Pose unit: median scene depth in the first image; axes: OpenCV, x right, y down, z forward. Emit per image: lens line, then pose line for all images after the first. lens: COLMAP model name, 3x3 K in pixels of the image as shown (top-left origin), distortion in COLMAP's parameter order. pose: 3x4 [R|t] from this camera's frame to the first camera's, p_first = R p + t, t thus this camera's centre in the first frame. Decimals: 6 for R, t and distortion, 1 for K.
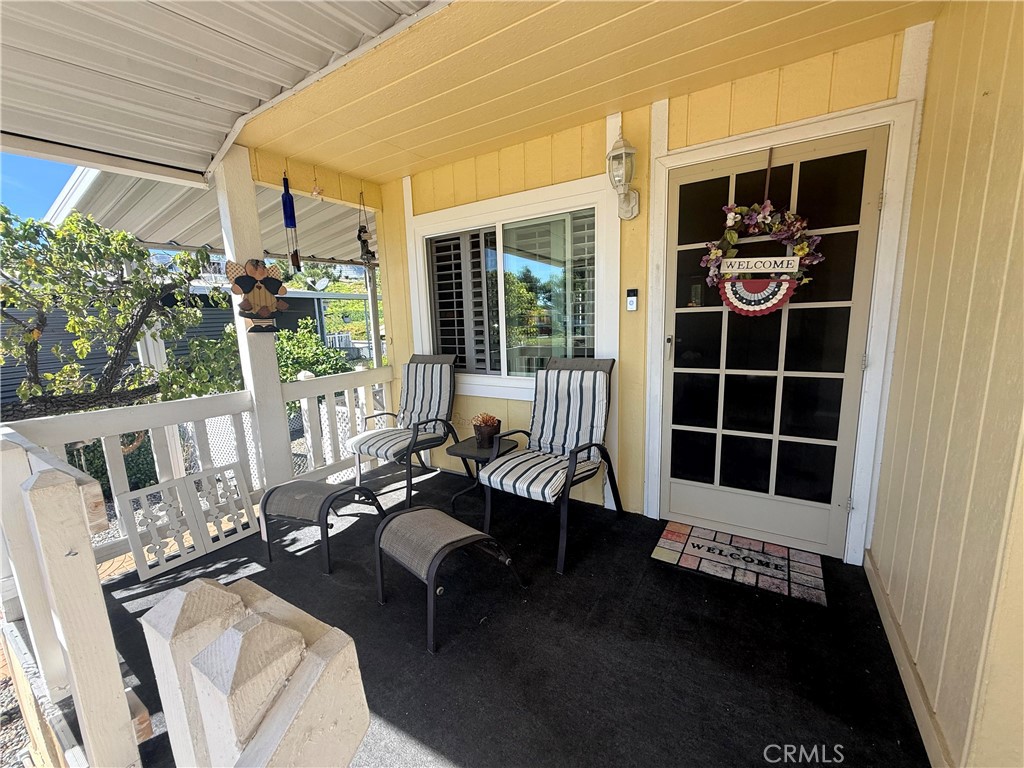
lens RADIAL K [[406.6, 0, 513.5], [0, 406.6, 386.8], [0, 0, 1]] dist [0.002888, 0.000920]
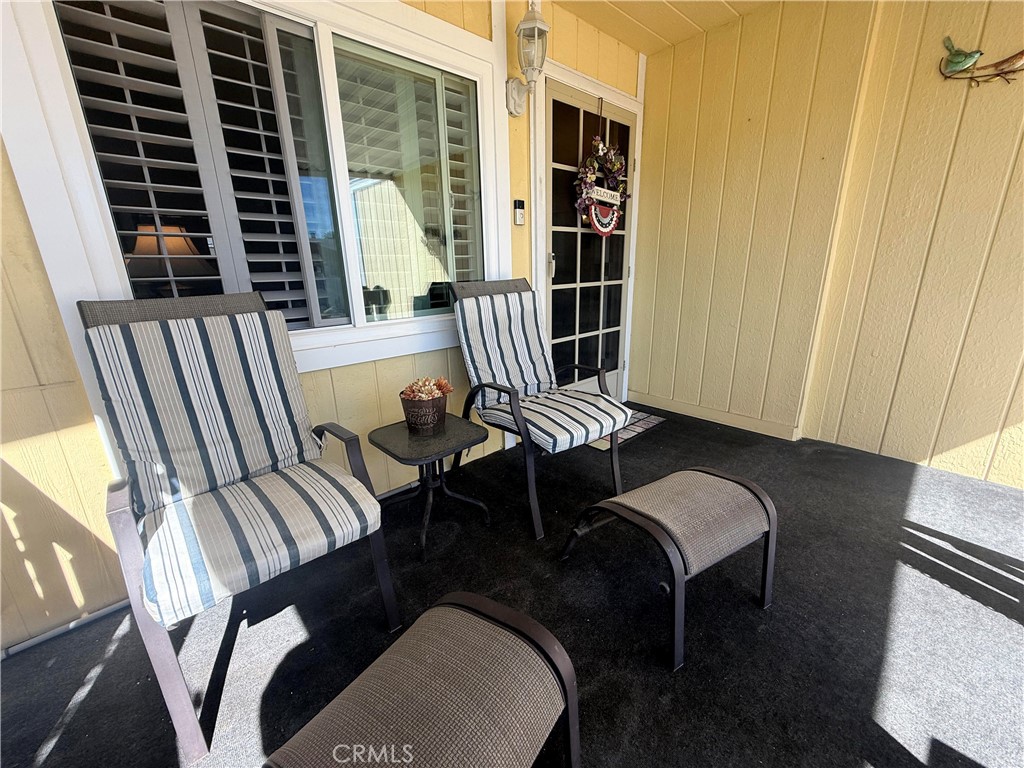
lens RADIAL K [[406.6, 0, 515.4], [0, 406.6, 384.1], [0, 0, 1]] dist [0.002888, 0.000920]
pose [[0.294752, -0.241355, 0.924591, -0.778712], [0.172107, 0.965163, 0.197079, -0.026440], [-0.939947, 0.101040, 0.326023, 0.886910]]
